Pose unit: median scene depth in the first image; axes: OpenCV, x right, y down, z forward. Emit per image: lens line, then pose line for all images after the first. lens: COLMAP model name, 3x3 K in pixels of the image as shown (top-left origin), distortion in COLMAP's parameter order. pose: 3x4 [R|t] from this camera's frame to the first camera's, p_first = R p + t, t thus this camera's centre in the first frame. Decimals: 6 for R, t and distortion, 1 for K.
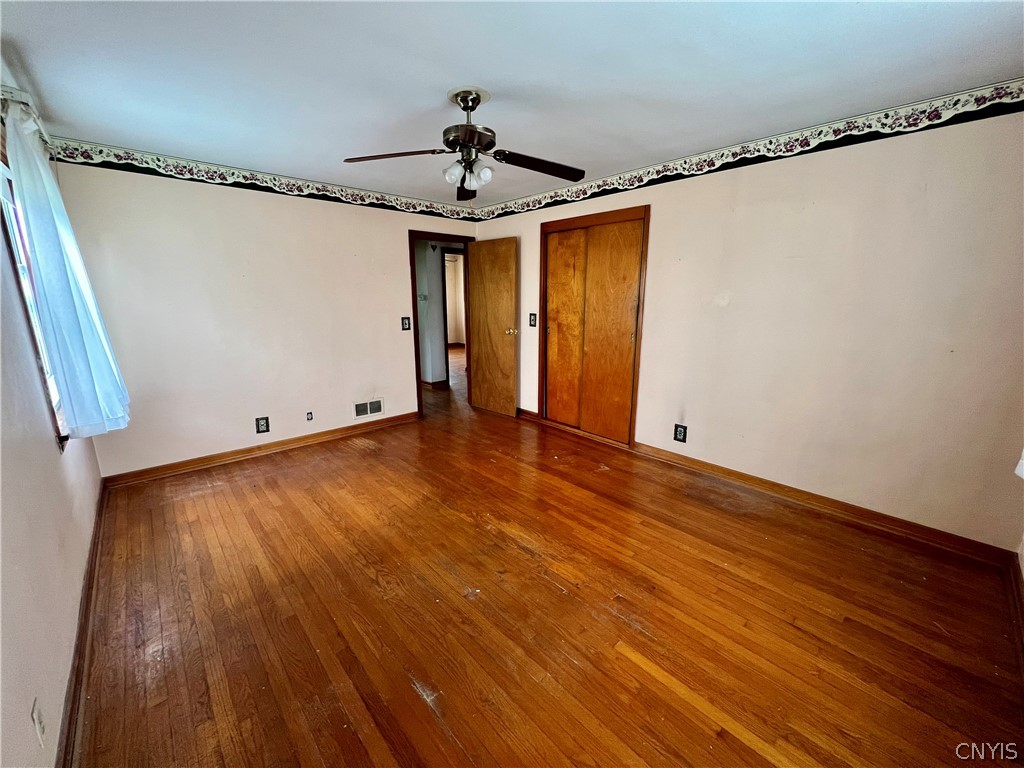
lens RADIAL K [[409.3, 0, 511.4], [0, 409.3, 381.9], [0, 0, 1]] dist [0.000440, 0.000275]
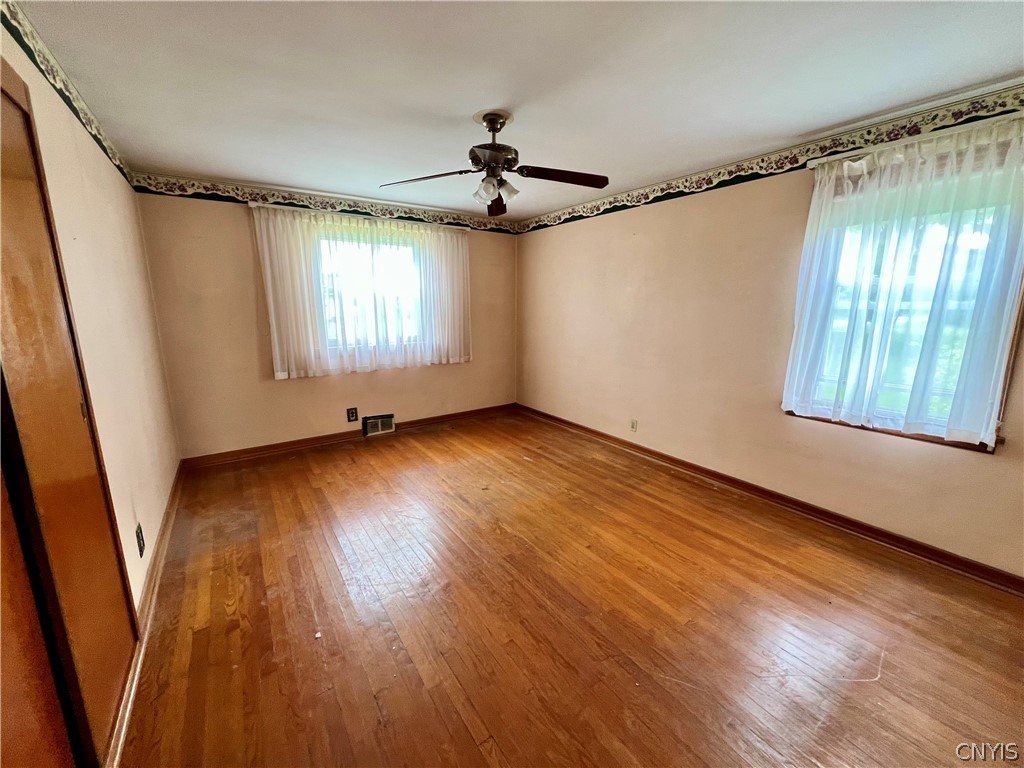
lens RADIAL K [[409.3, 0, 511.4], [0, 409.3, 381.9], [0, 0, 1]] dist [0.000440, 0.000275]
pose [[-0.990947, -0.024071, 0.132078, -0.205718], [0.030104, 0.918905, 0.393328, -0.323910], [-0.130835, 0.393743, -0.909862, 1.483005]]
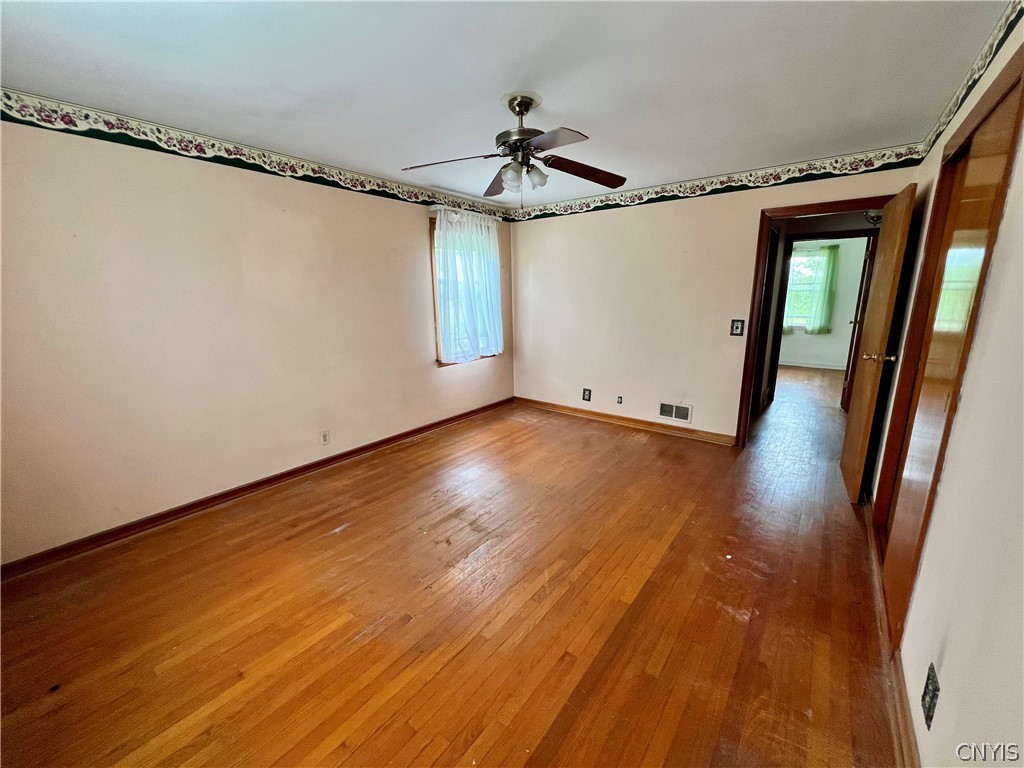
lens RADIAL K [[409.3, 0, 511.4], [0, 409.3, 381.9], [0, 0, 1]] dist [0.000440, 0.000275]
pose [[0.169835, 0.209362, -0.962977, 0.678919], [-0.197340, 0.964605, 0.174912, -0.130349], [0.965512, 0.160328, 0.205139, 0.585224]]
